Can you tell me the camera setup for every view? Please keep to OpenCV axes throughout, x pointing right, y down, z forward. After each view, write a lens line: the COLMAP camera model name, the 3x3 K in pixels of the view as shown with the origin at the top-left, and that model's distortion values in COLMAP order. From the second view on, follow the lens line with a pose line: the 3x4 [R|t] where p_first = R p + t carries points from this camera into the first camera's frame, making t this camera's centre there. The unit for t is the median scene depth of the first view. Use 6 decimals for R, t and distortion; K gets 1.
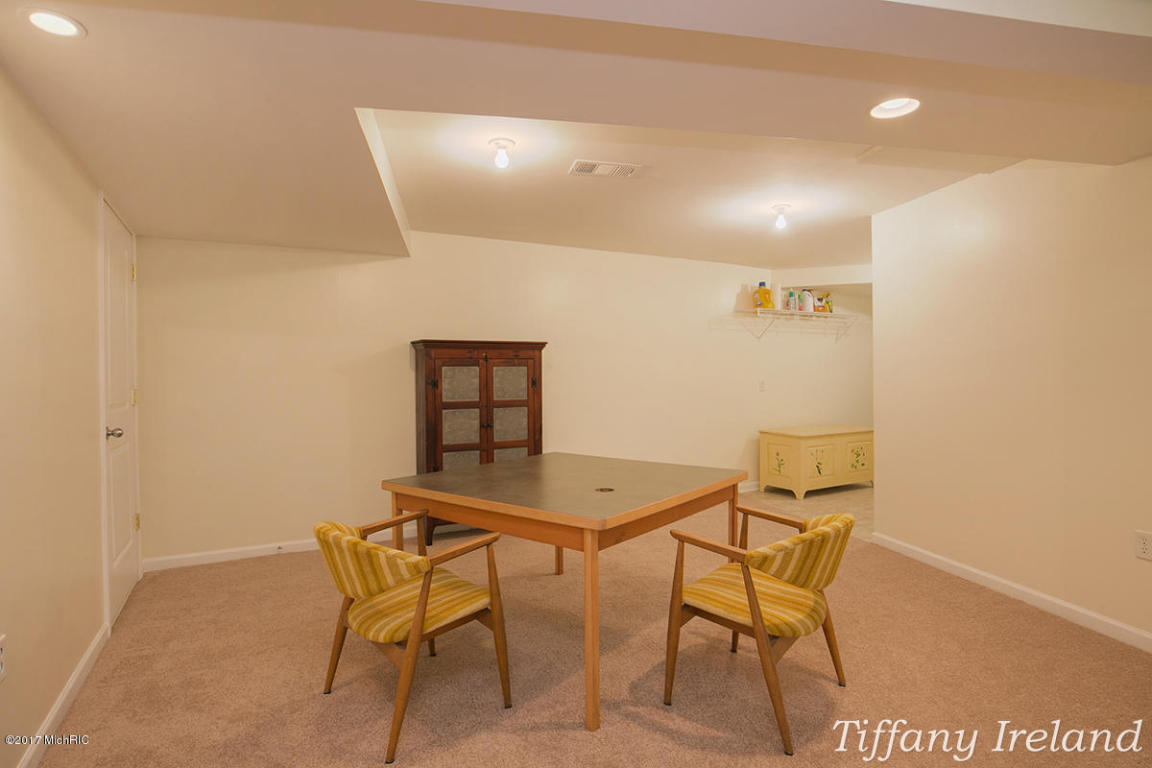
lens RADIAL K [[599.5, 0, 573.2], [0, 599.5, 383.8], [0, 0, 1]] dist [-0.017979, 0.002255]
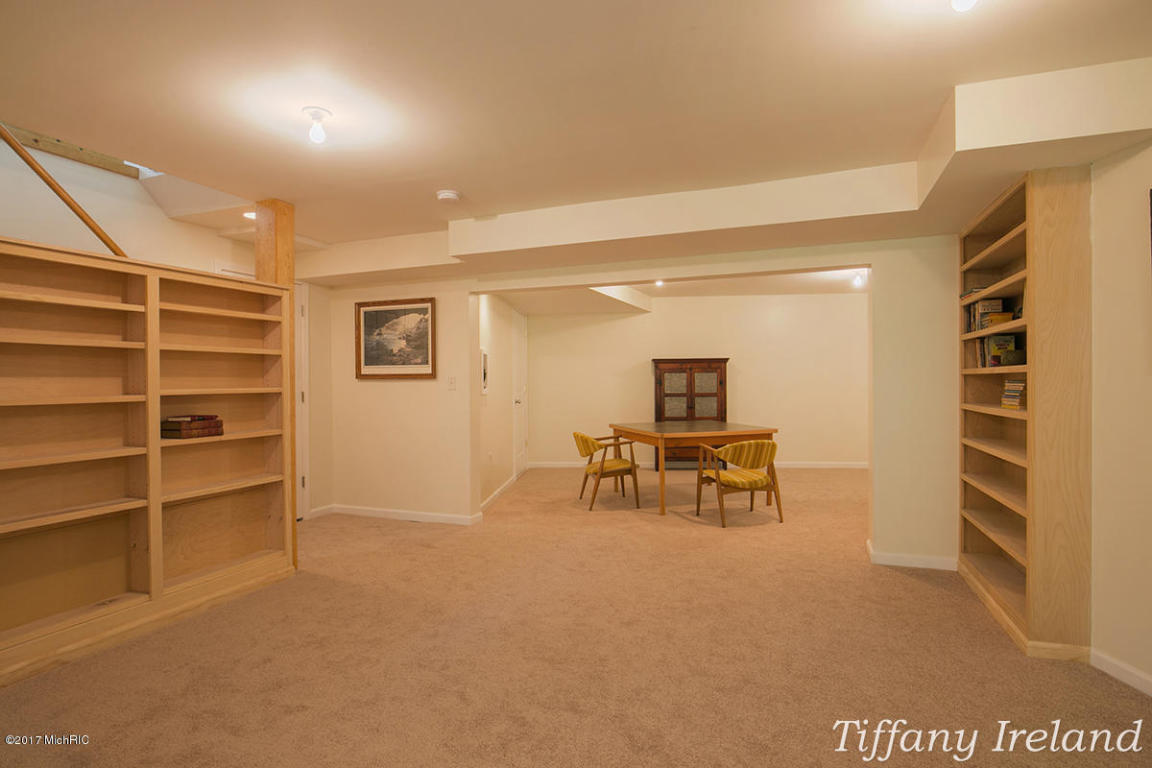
lens RADIAL K [[599.5, 0, 573.2], [0, 599.5, 383.8], [0, 0, 1]] dist [-0.017979, 0.002255]
pose [[0.837581, 0.005275, -0.546288, 0.521123], [-0.007292, 0.999972, -0.001524, 0.007421], [0.546264, 0.005260, 0.837596, -0.642775]]
